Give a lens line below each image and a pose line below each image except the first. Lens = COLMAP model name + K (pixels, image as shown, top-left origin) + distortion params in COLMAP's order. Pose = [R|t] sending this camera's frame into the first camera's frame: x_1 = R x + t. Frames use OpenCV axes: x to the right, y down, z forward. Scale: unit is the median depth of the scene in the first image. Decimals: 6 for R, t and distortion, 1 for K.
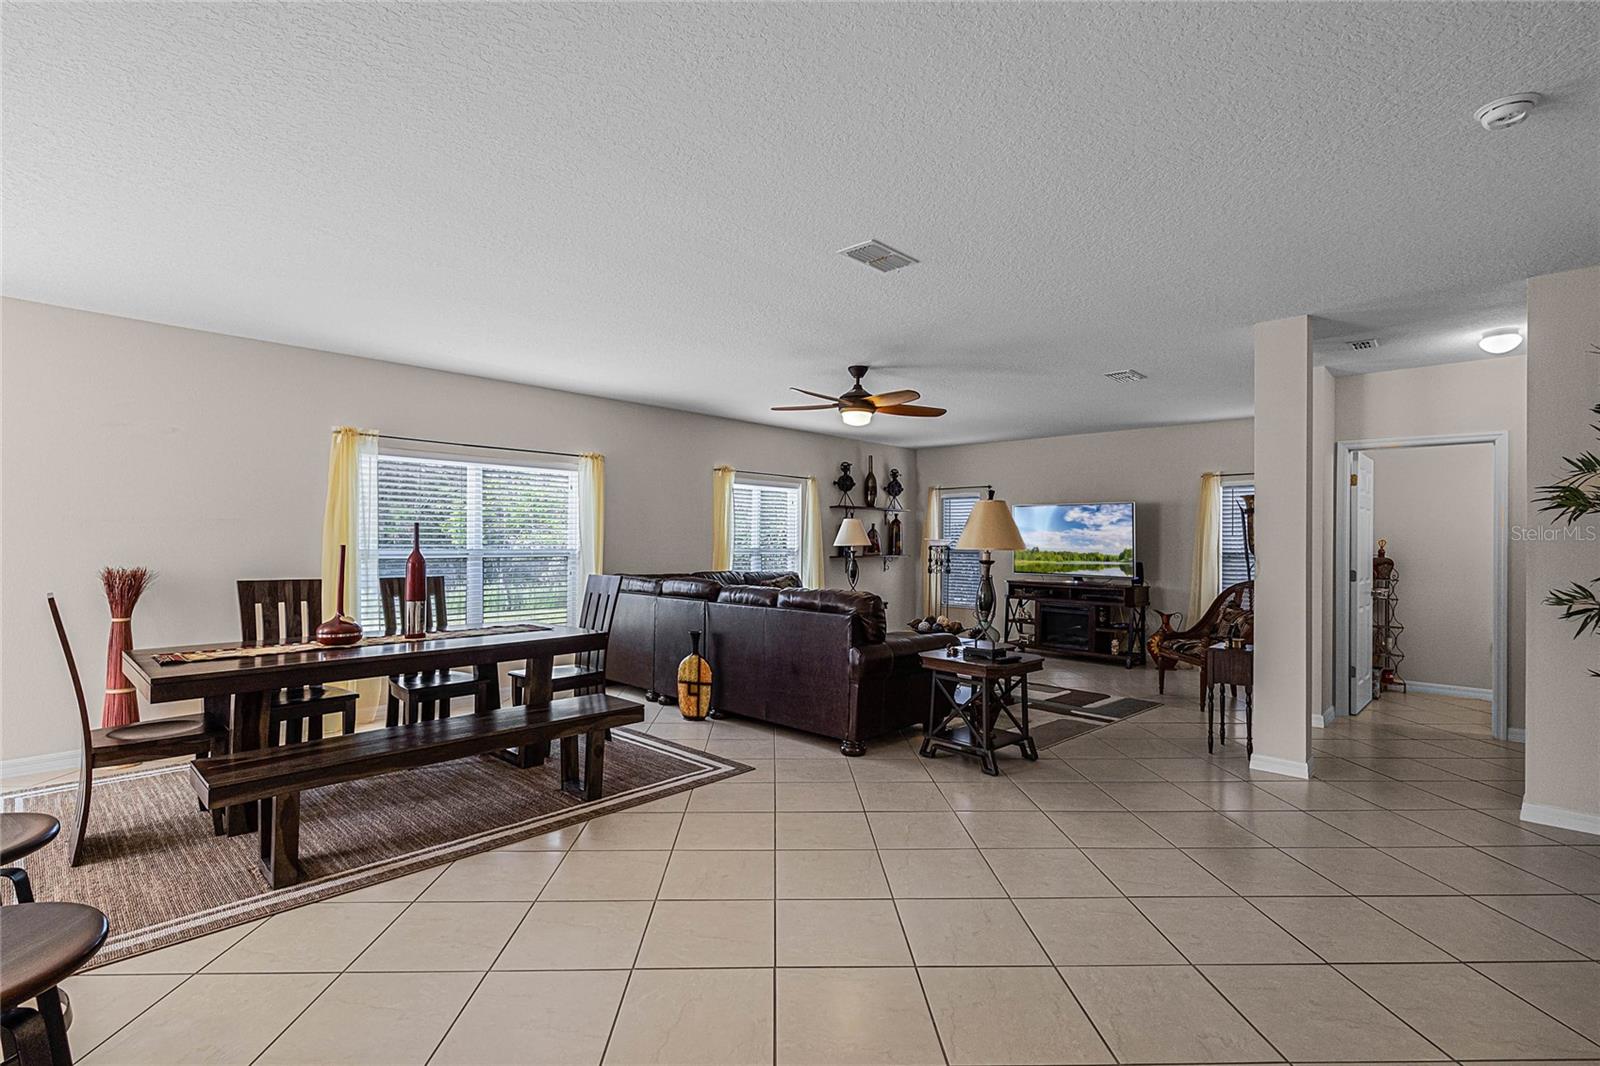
lens RADIAL K [[729.2, 0, 794.1], [0, 729.2, 538.0], [0, 0, 1]] dist [-0.004189, 0.003102]
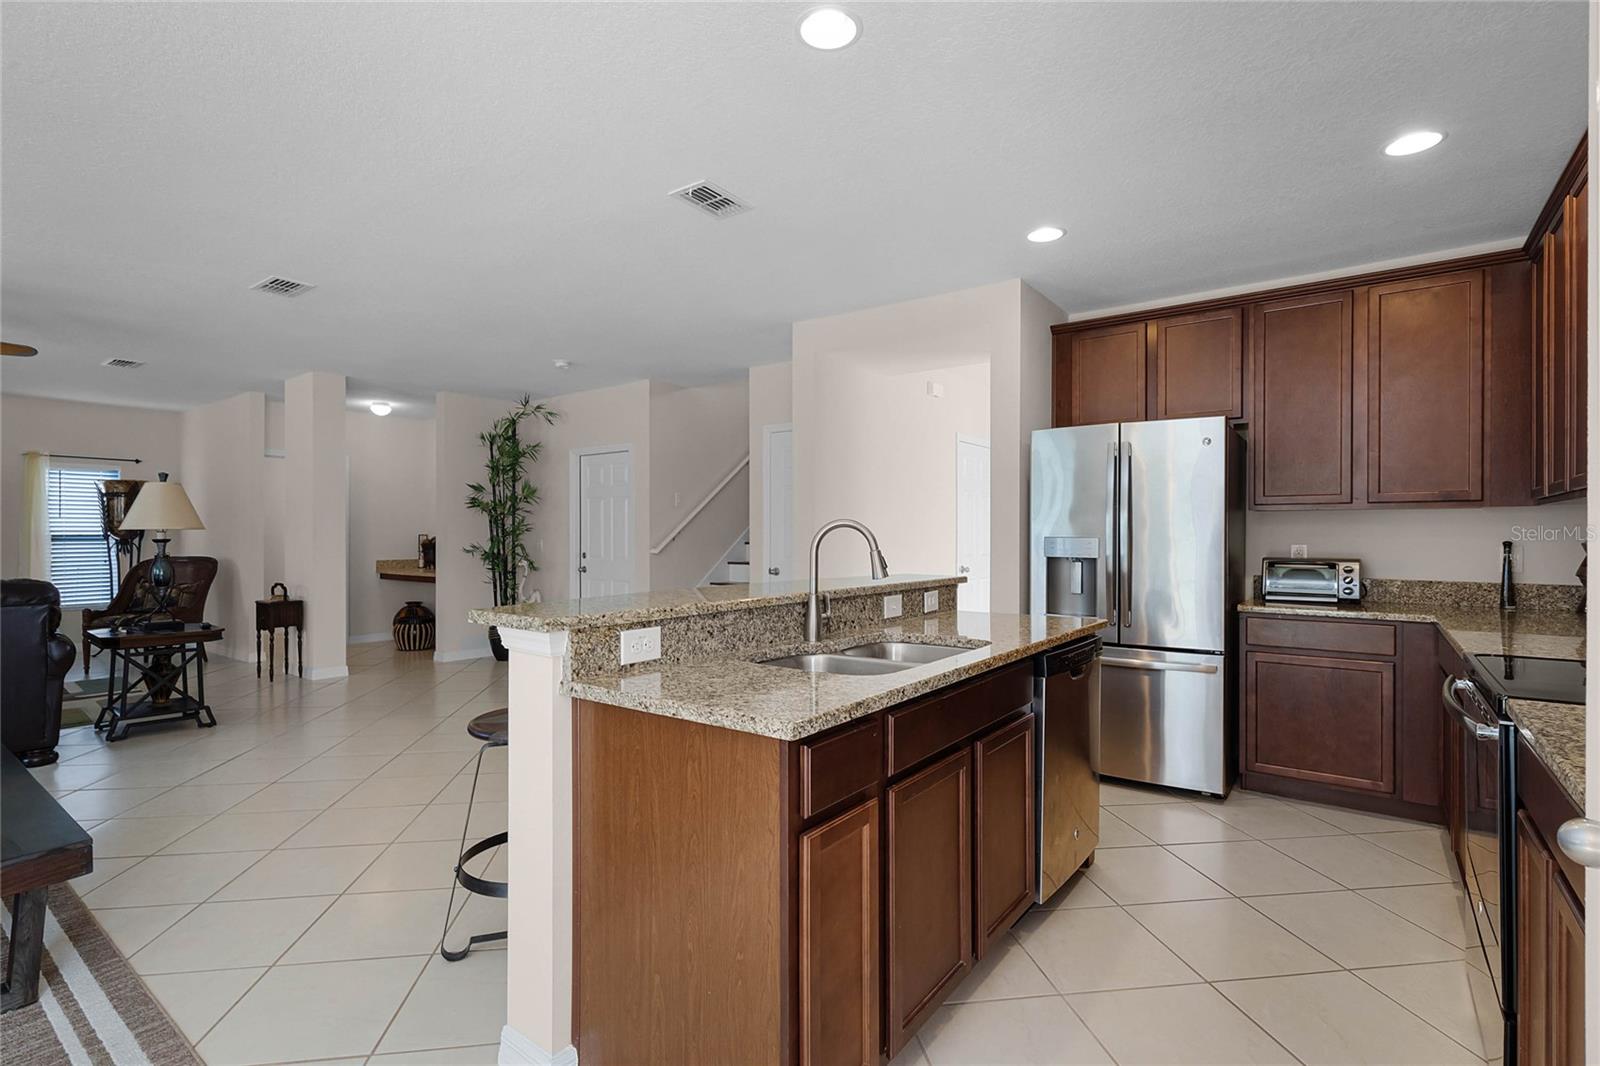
lens RADIAL K [[763.5, 0, 794.1], [0, 763.5, 533.3], [0, 0, 1]] dist [-0.003204, 0.003527]
pose [[-0.111434, -0.008174, 0.993738, -0.653199], [-0.005001, 0.999958, 0.007664, 0.006621], [-0.993759, -0.004116, -0.111470, 0.148162]]
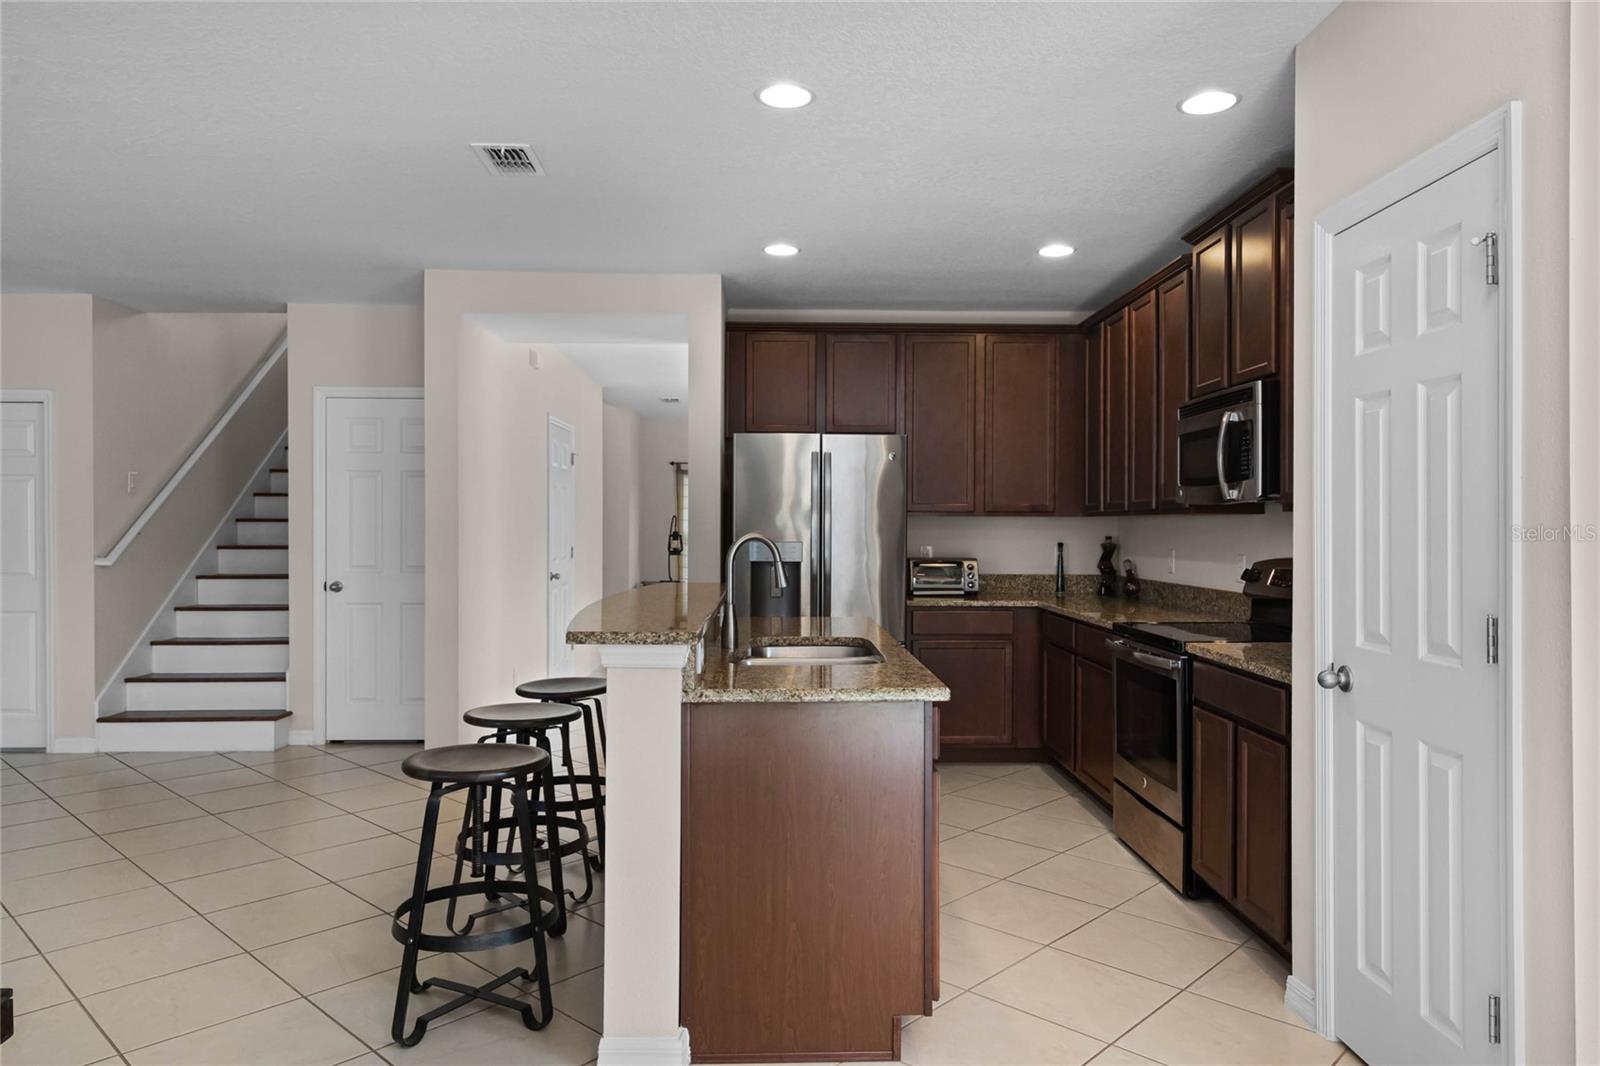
lens RADIAL K [[1047.3, 0, 808.4], [0, 1047.3, 530.9], [0, 0, 1]] dist [0.004957, 0.003920]
pose [[-0.709931, -0.015103, 0.704110, -0.691772], [-0.011594, 0.999885, 0.009759, -0.003991], [-0.704176, -0.001235, -0.710024, 0.447509]]
